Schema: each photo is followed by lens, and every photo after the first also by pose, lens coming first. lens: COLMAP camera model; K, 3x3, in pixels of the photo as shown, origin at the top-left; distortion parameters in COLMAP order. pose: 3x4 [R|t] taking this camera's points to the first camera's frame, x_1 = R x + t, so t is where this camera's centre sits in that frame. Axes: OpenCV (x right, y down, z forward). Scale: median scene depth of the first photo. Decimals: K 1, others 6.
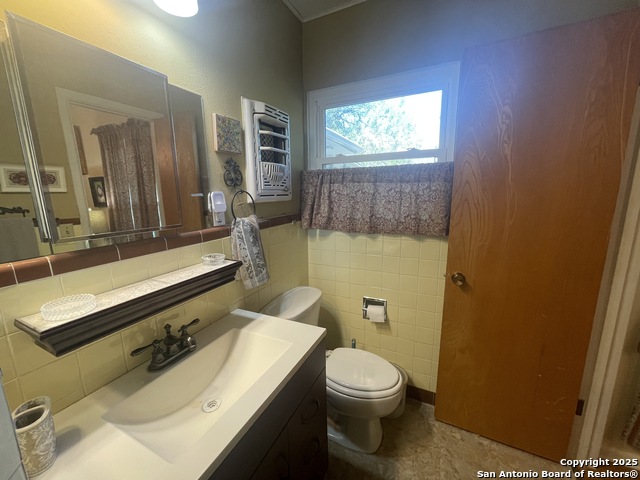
lens RADIAL K [[258.8, 0, 318.9], [0, 258.8, 238.8], [0, 0, 1]] dist [0.000224, 0.000536]
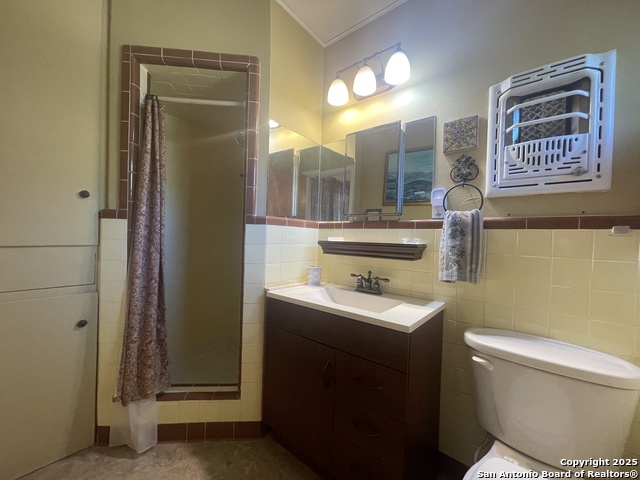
lens RADIAL K [[258.8, 0, 316.4], [0, 258.8, 239.3], [0, 0, 1]] dist [0.000224, 0.000536]
pose [[-0.235588, 0.020815, -0.971630, 0.759048], [-0.202982, 0.976667, 0.070139, 0.060568], [0.950419, 0.213747, -0.225866, 0.696294]]
